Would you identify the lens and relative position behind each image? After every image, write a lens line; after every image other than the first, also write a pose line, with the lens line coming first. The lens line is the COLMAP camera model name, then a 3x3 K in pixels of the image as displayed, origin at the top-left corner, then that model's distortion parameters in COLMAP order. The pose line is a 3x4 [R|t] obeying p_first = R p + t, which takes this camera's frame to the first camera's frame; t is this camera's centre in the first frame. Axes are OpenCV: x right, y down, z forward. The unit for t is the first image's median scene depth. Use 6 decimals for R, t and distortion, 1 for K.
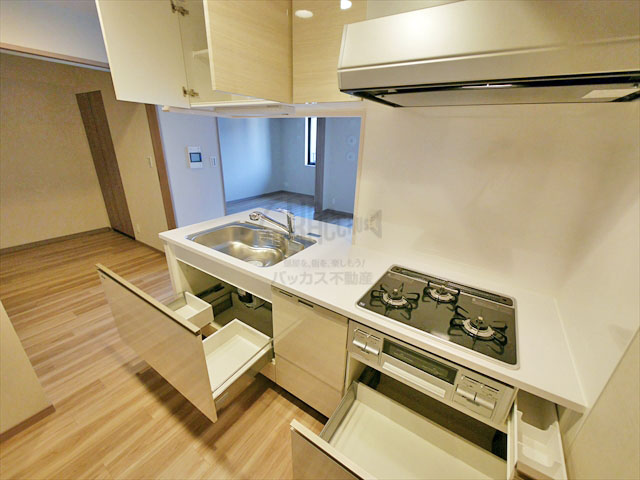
lens RADIAL K [[264.1, 0, 320.0], [0, 264.1, 240.0], [0, 0, 1]] dist [-0.021233, -0.000013]
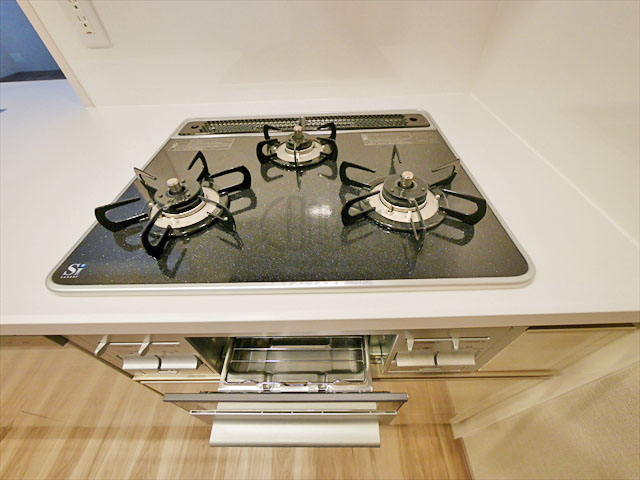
lens RADIAL K [[264.1, 0, 320.0], [0, 264.1, 240.0], [0, 0, 1]] dist [-0.021233, -0.000013]
pose [[0.833002, -0.440179, 0.335187, 0.293965], [0.257114, 0.844419, 0.469945, 0.144281], [-0.489898, -0.305284, 0.816579, 0.618637]]
